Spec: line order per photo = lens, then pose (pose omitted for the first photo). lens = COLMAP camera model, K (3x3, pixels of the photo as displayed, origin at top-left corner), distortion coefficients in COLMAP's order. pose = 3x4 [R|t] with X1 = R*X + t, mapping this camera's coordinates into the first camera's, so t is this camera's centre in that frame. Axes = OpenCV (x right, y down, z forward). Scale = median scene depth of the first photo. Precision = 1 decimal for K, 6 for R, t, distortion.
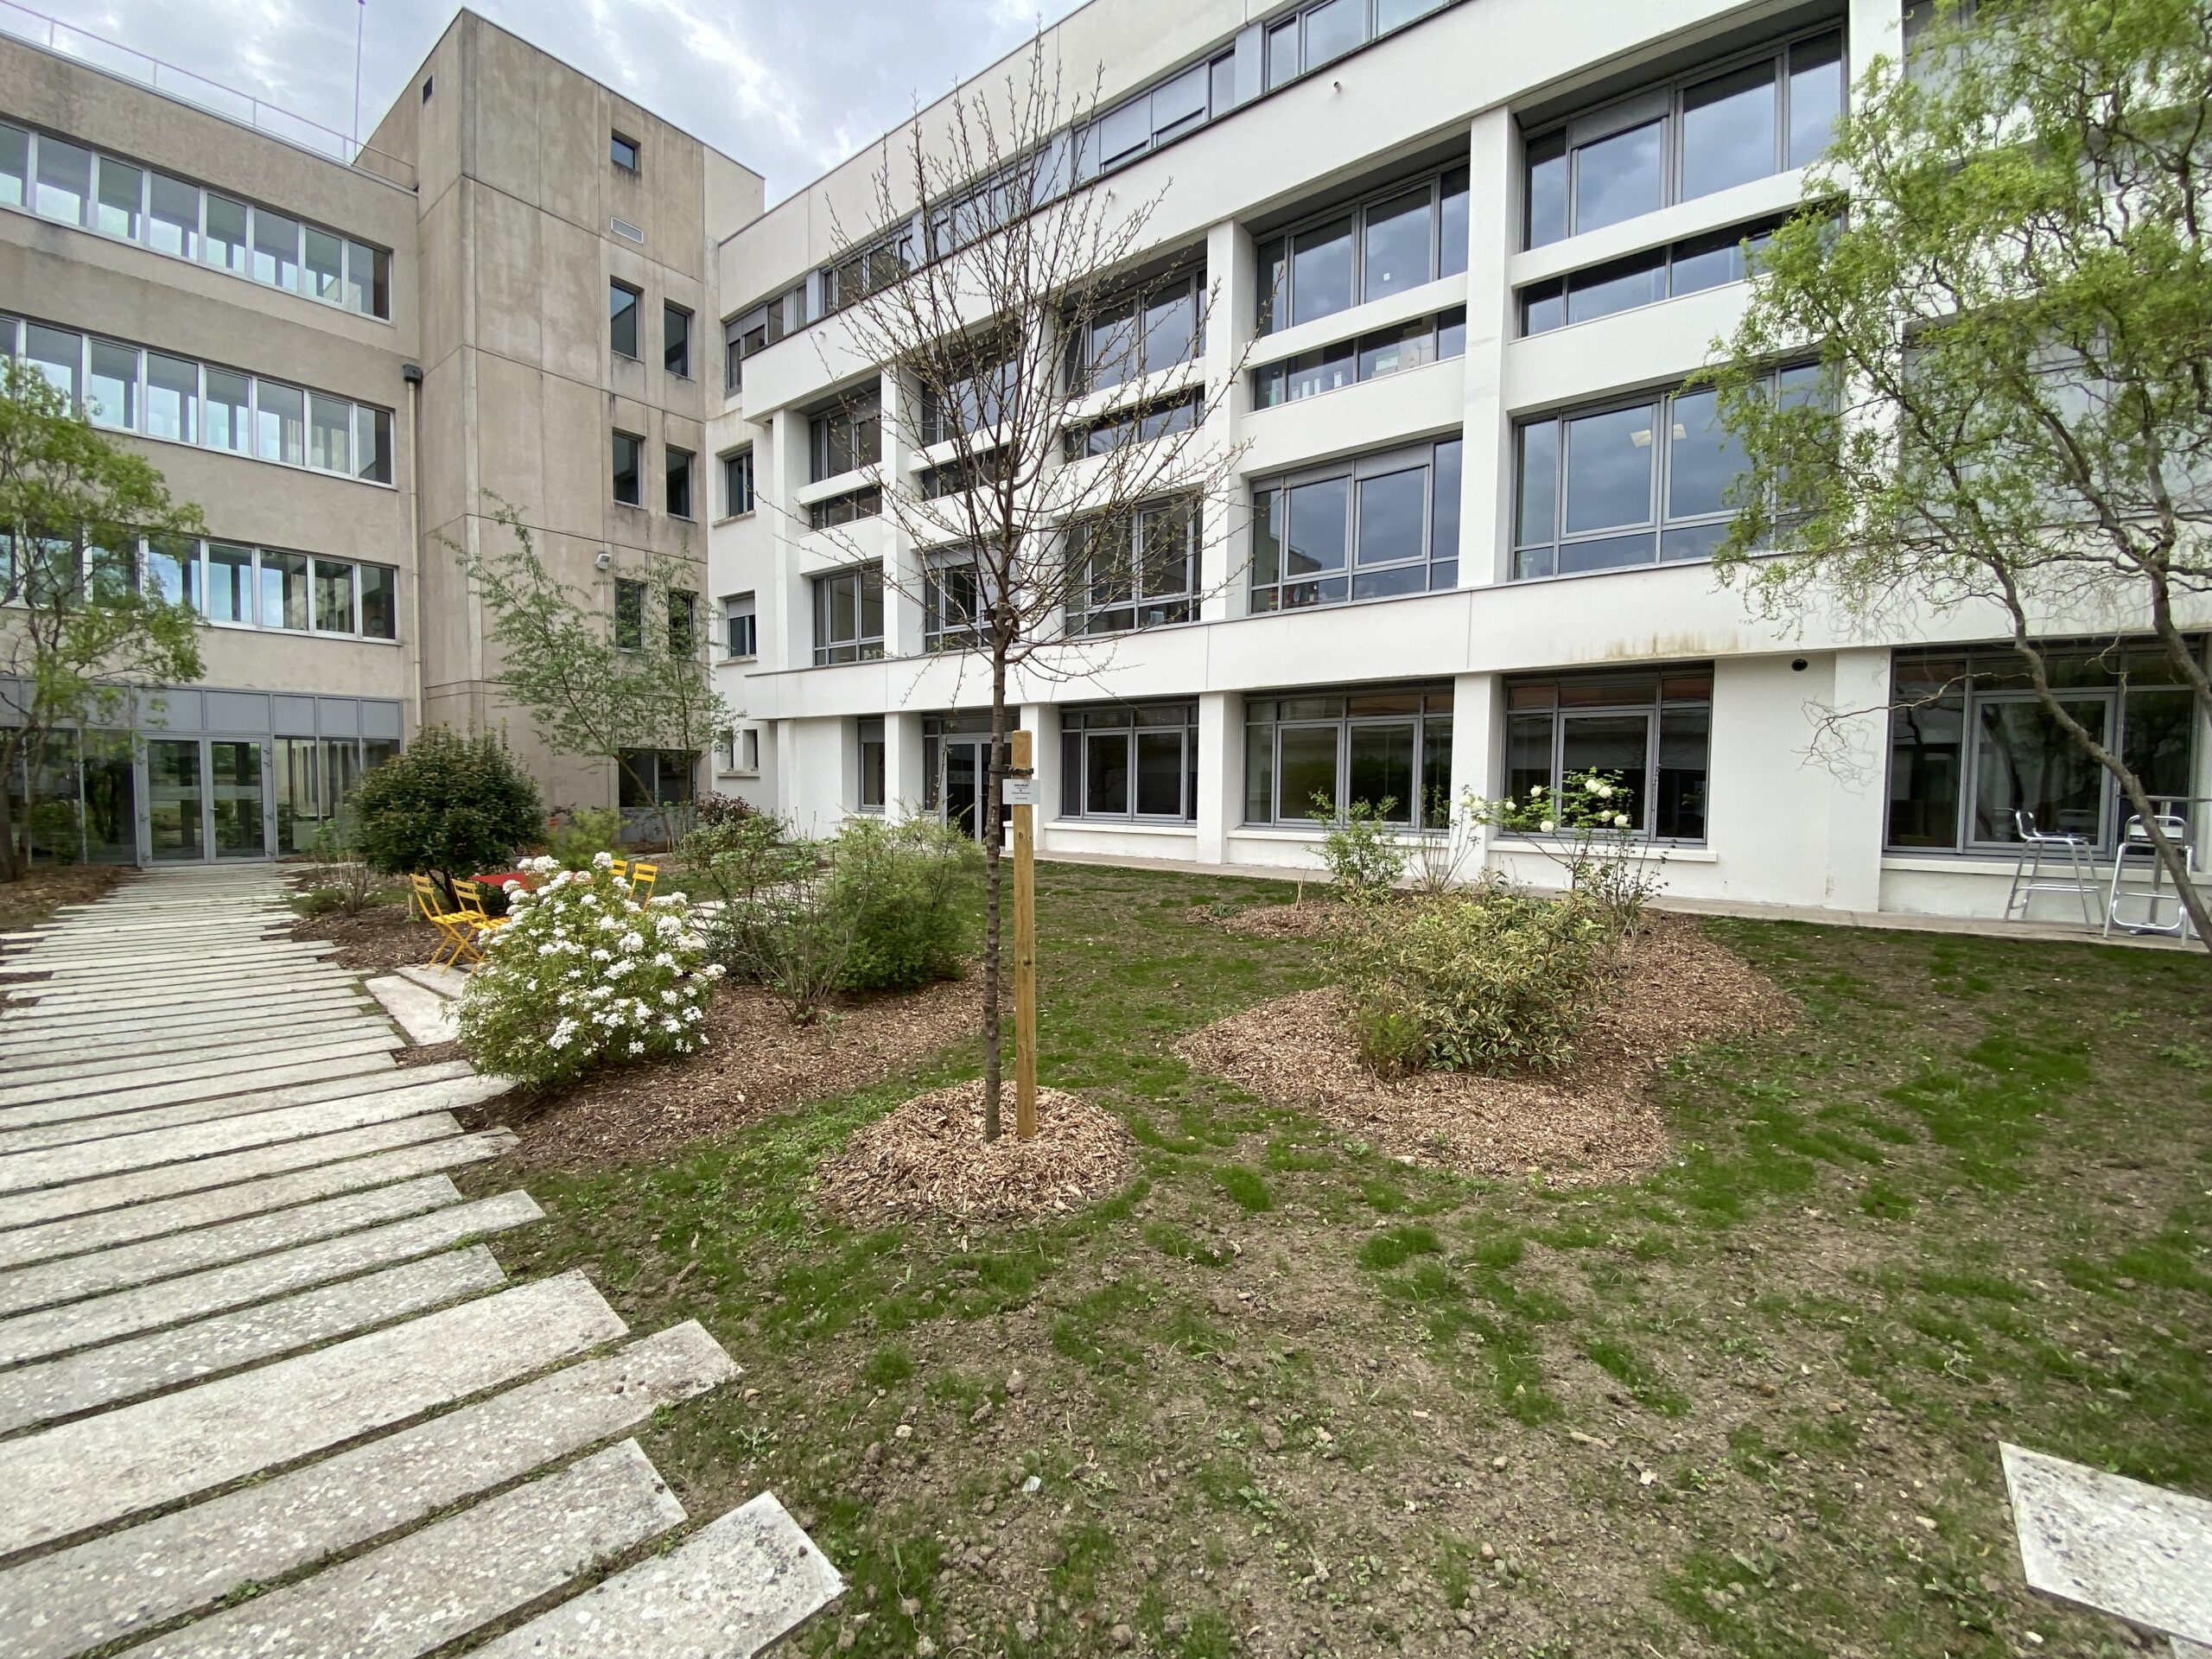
lens RADIAL K [[895.5, 0, 1115.1], [0, 895.5, 837.4], [0, 0, 1]] dist [-0.027125, -0.007274]
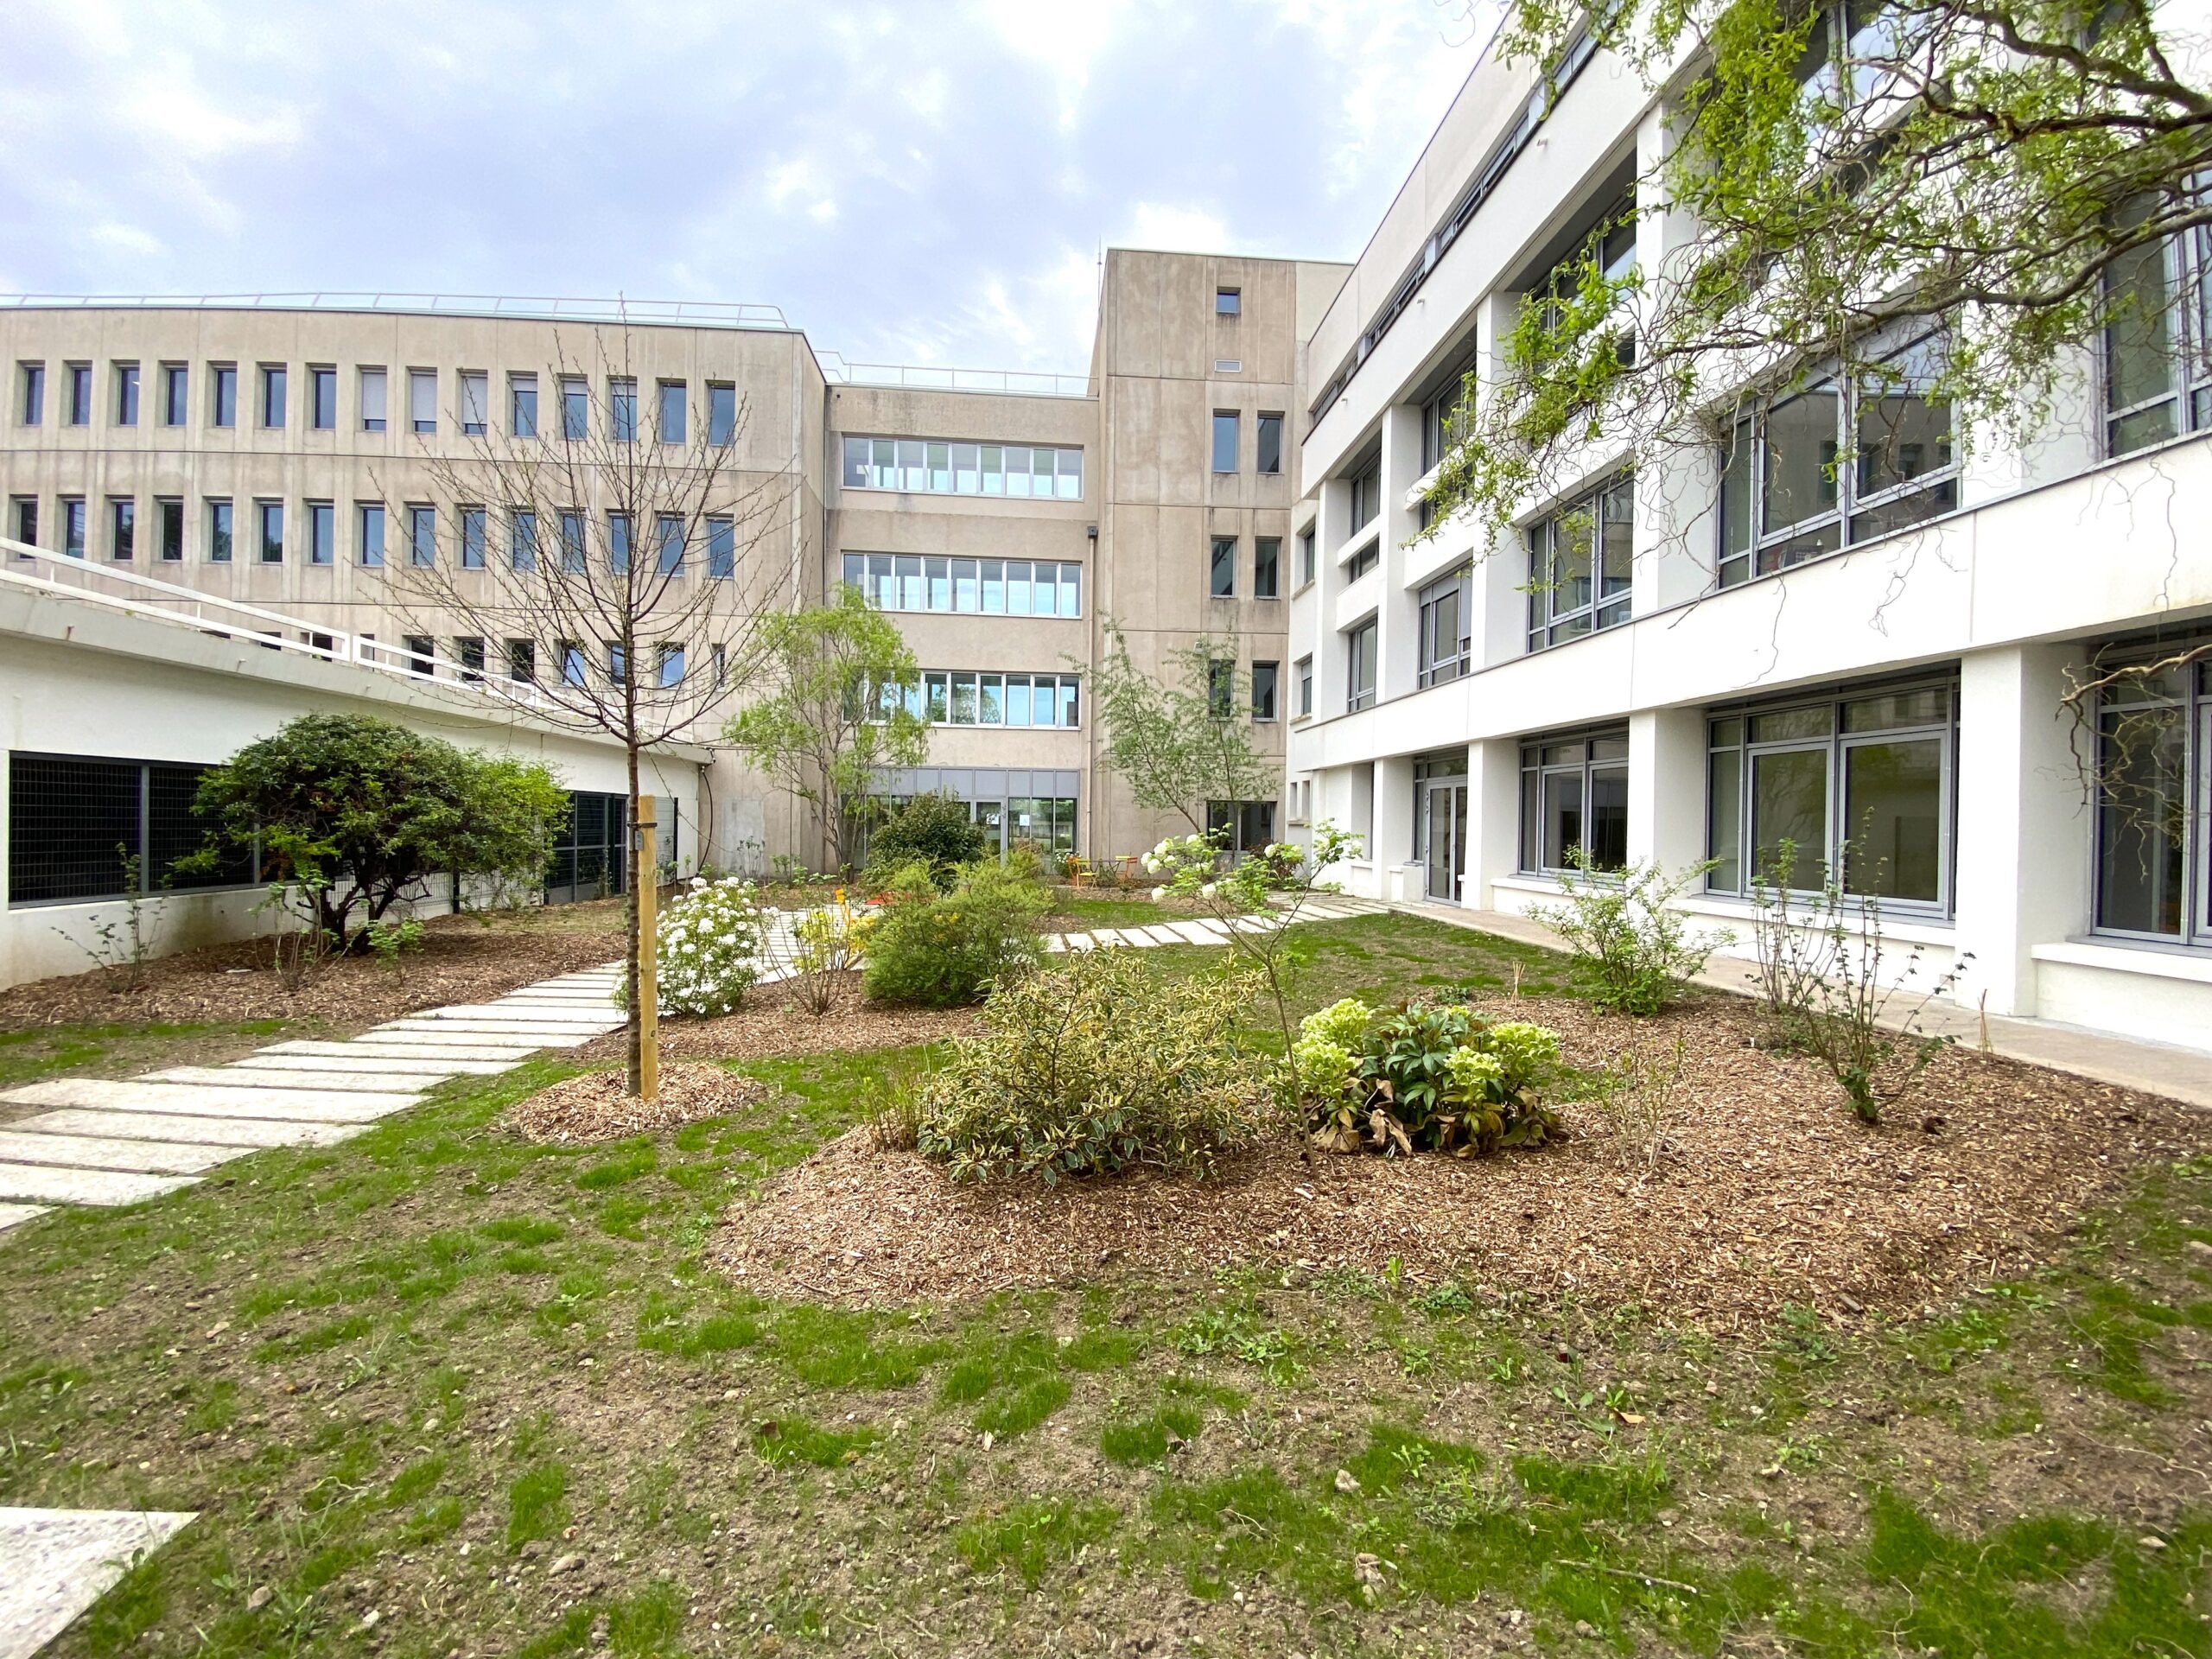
lens RADIAL K [[895.5, 0, 1113.2], [0, 895.5, 836.9], [0, 0, 1]] dist [-0.027125, -0.007274]
pose [[0.673451, -0.004664, -0.739217, 0.240834], [-0.030303, 0.998965, -0.033910, -0.008603], [0.738610, 0.045237, 0.672613, 0.103988]]
